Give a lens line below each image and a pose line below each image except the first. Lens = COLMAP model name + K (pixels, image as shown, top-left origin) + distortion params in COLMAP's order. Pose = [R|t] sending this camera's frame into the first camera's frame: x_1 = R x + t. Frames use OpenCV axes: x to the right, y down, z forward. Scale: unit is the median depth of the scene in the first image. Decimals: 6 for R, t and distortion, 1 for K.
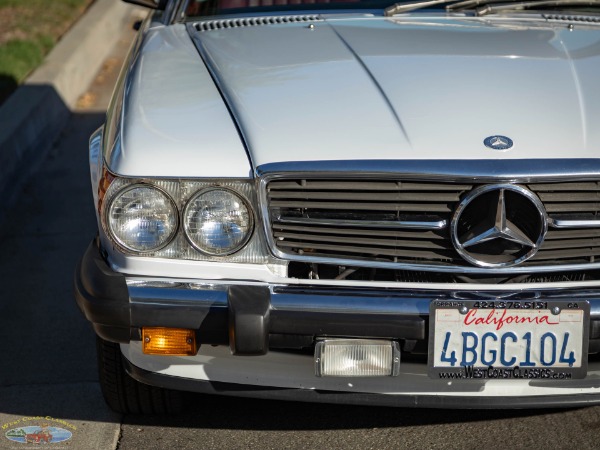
lens RADIAL K [[1925.6, 0, 298.7], [0, 1925.6, 224.5], [0, 0, 1]] dist [0.100160, -1.683714]
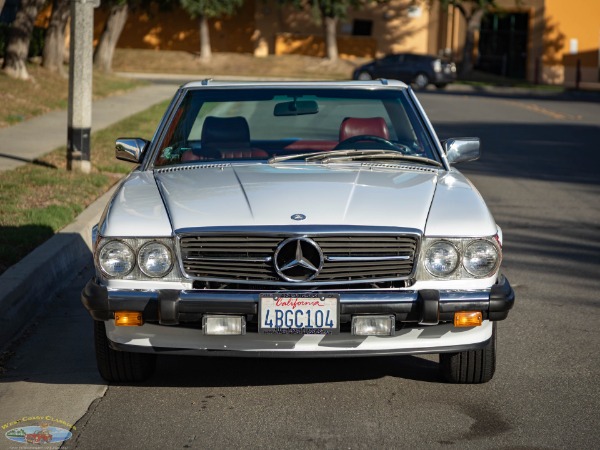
lens RADIAL K [[1969.2, 0, 300.5], [0, 1969.2, 225.7], [0, 0, 1]] dist [-0.000731, 0.838884]
pose [[0.999779, -0.002512, -0.020854, 0.146569], [0.000247, 0.994160, -0.107914, 0.180167], [0.021003, 0.107885, 0.993941, -0.973629]]
